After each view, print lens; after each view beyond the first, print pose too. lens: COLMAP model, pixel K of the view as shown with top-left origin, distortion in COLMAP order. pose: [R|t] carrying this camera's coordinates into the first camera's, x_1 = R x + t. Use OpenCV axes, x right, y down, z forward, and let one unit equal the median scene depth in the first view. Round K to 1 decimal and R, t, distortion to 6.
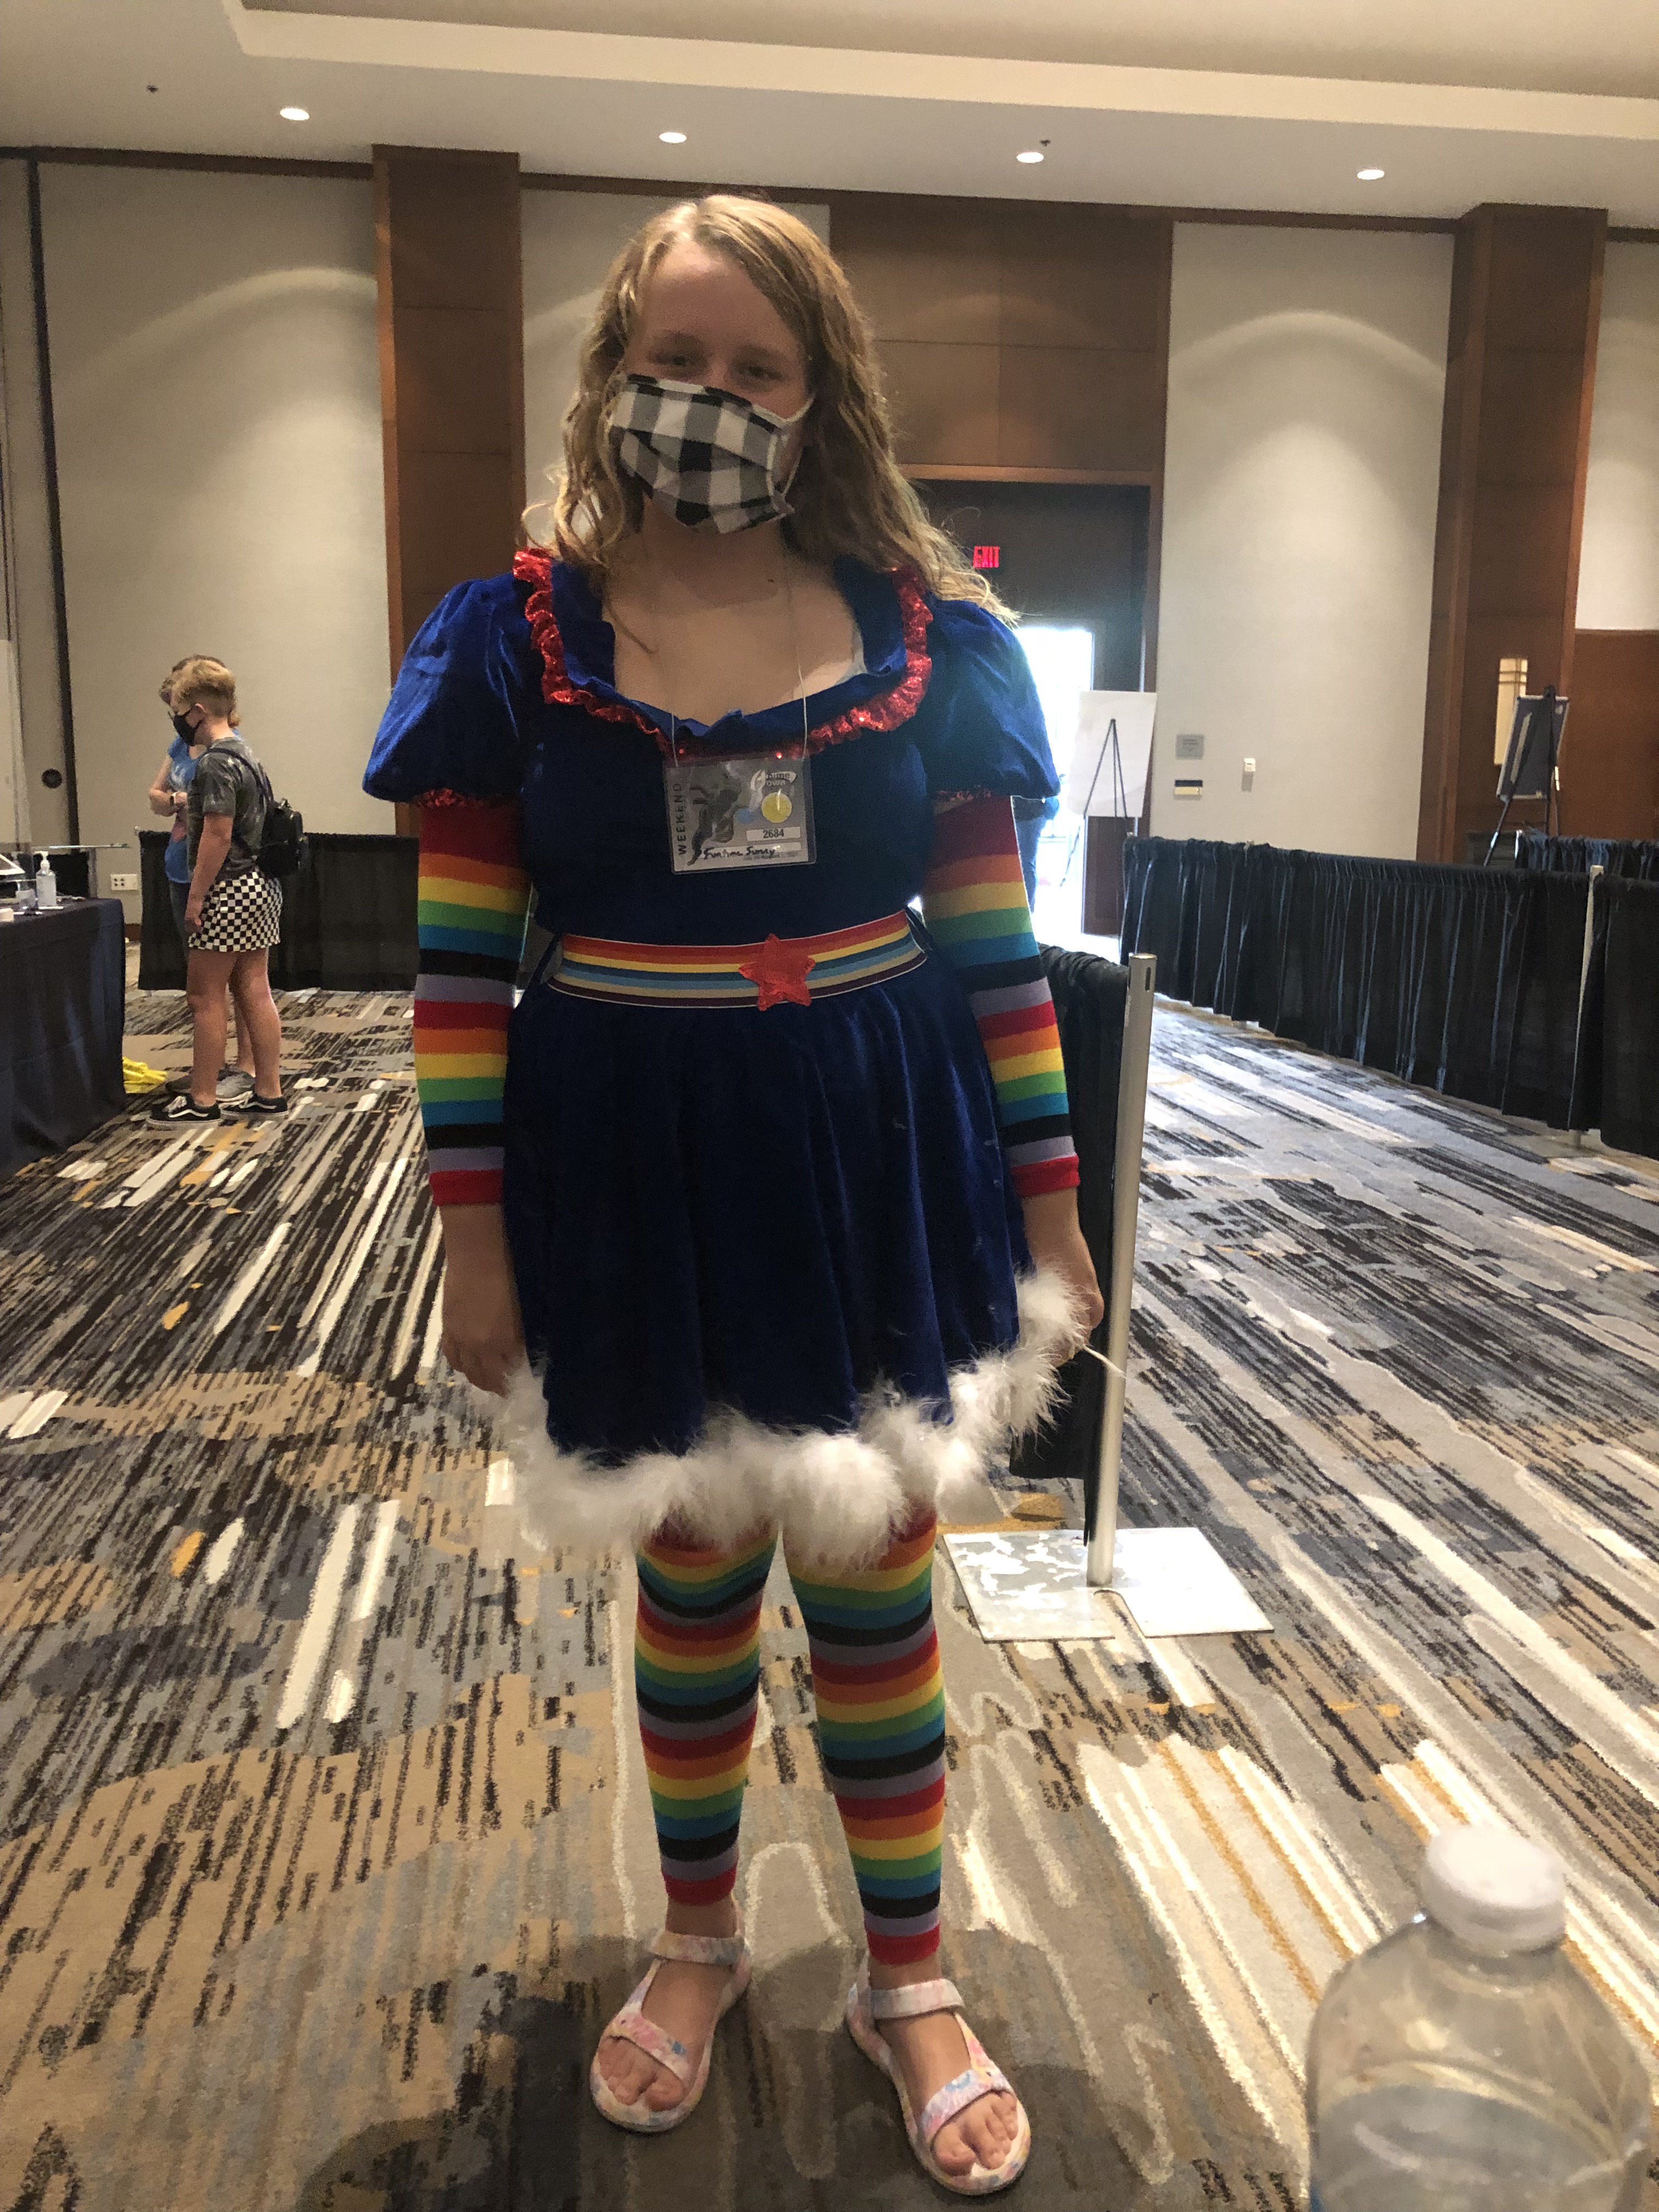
lens RADIAL K [[1802.1, 0, 828.7], [0, 1802.1, 1098.0], [0, 0, 1]] dist [0.017543, -0.000888]
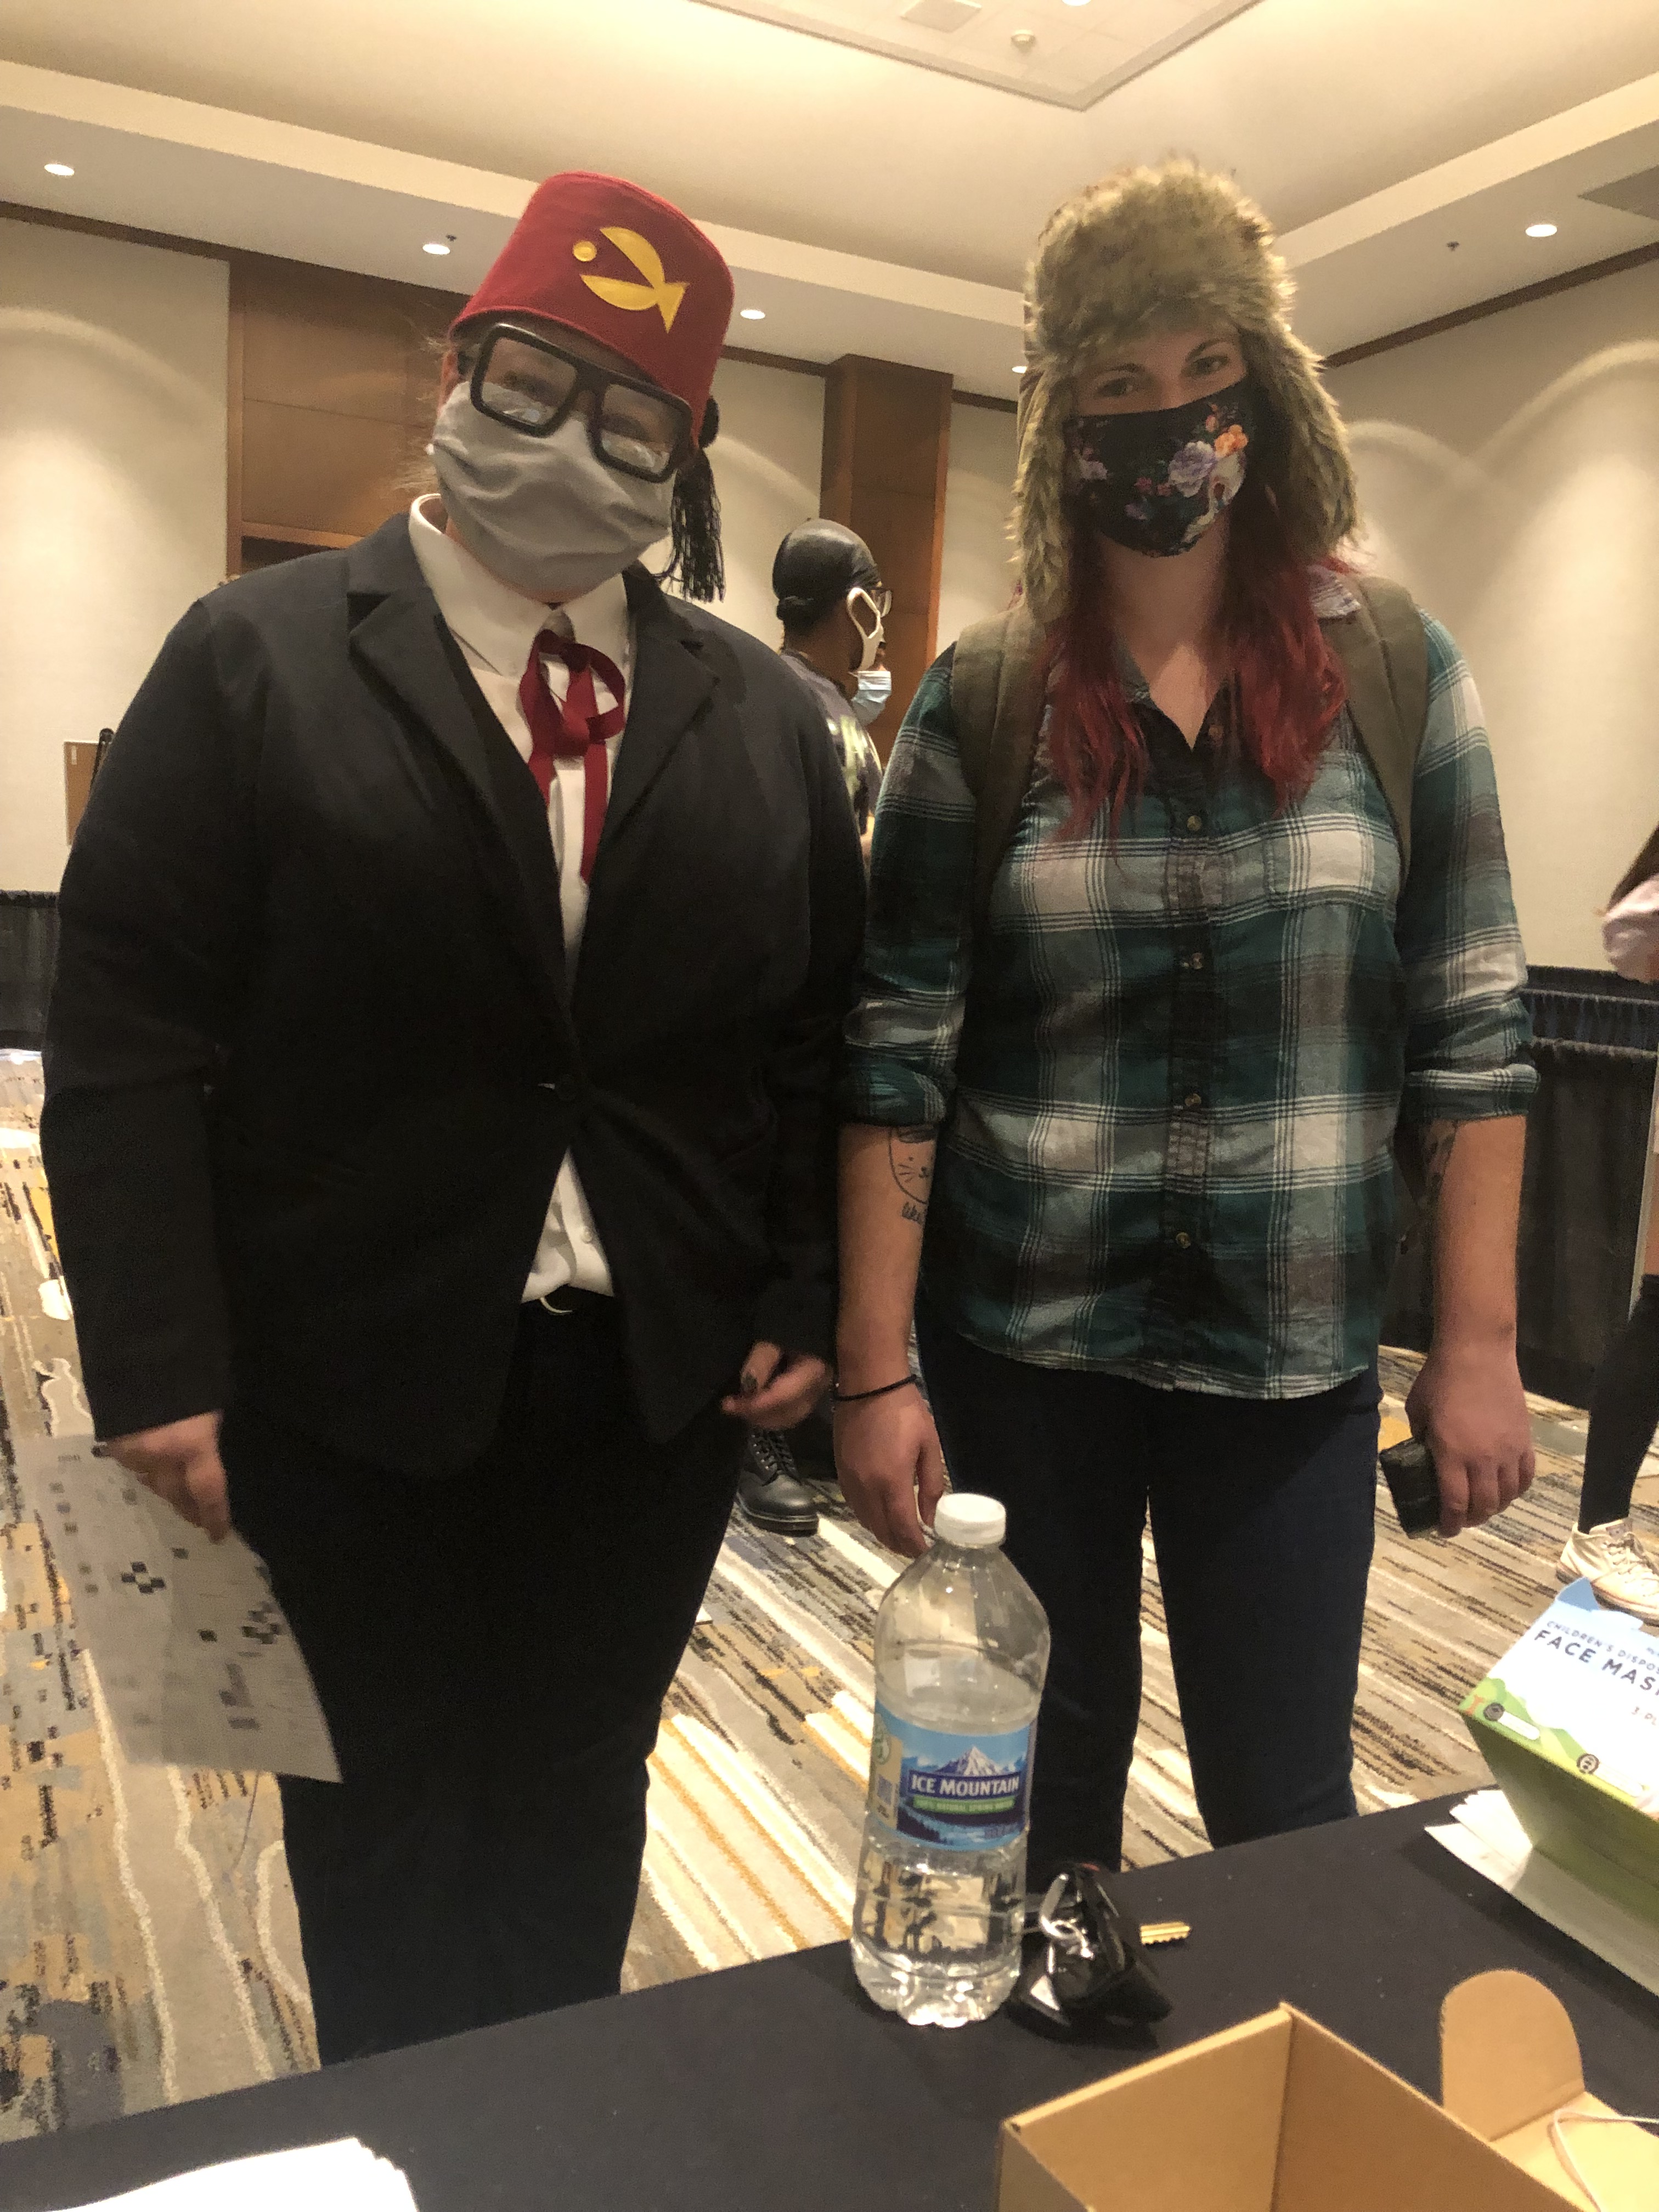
lens RADIAL K [[1802.1, 0, 829.5], [0, 1802.1, 1108.4], [0, 0, 1]] dist [0.017543, -0.000888]
pose [[0.944846, -0.000171, 0.327514, -0.060849], [0.010574, 0.999495, -0.029981, 0.008653], [-0.327343, 0.031791, 0.944371, -0.119348]]
